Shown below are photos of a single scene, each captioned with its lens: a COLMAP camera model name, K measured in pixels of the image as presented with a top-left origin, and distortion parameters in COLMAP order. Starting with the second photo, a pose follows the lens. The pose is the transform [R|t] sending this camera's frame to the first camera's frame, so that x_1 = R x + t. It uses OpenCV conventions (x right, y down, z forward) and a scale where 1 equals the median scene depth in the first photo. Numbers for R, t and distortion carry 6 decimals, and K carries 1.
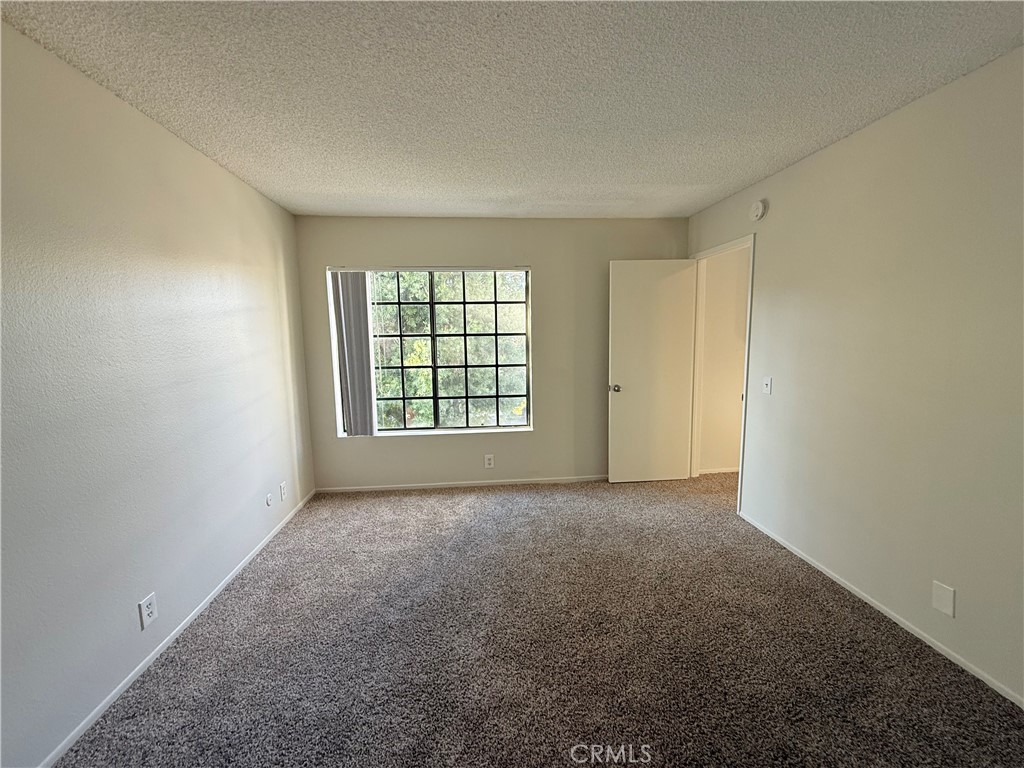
lens RADIAL K [[407.6, 0, 509.7], [0, 407.6, 386.6], [0, 0, 1]] dist [0.000248, -0.000166]
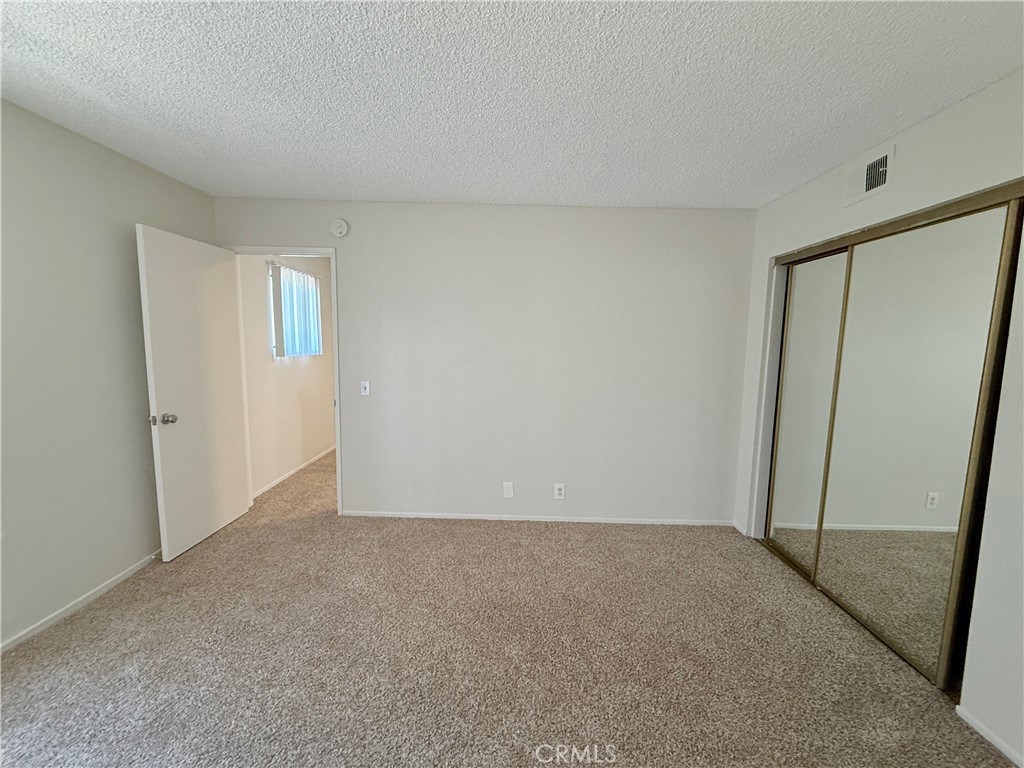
lens RADIAL K [[407.6, 0, 512.1], [0, 407.6, 386.7], [0, 0, 1]] dist [0.000248, -0.000166]
pose [[0.097708, -0.094328, 0.990735, -0.348709], [0.101101, 0.991289, 0.084410, -0.048306], [-0.990066, 0.091917, 0.106394, 0.366894]]
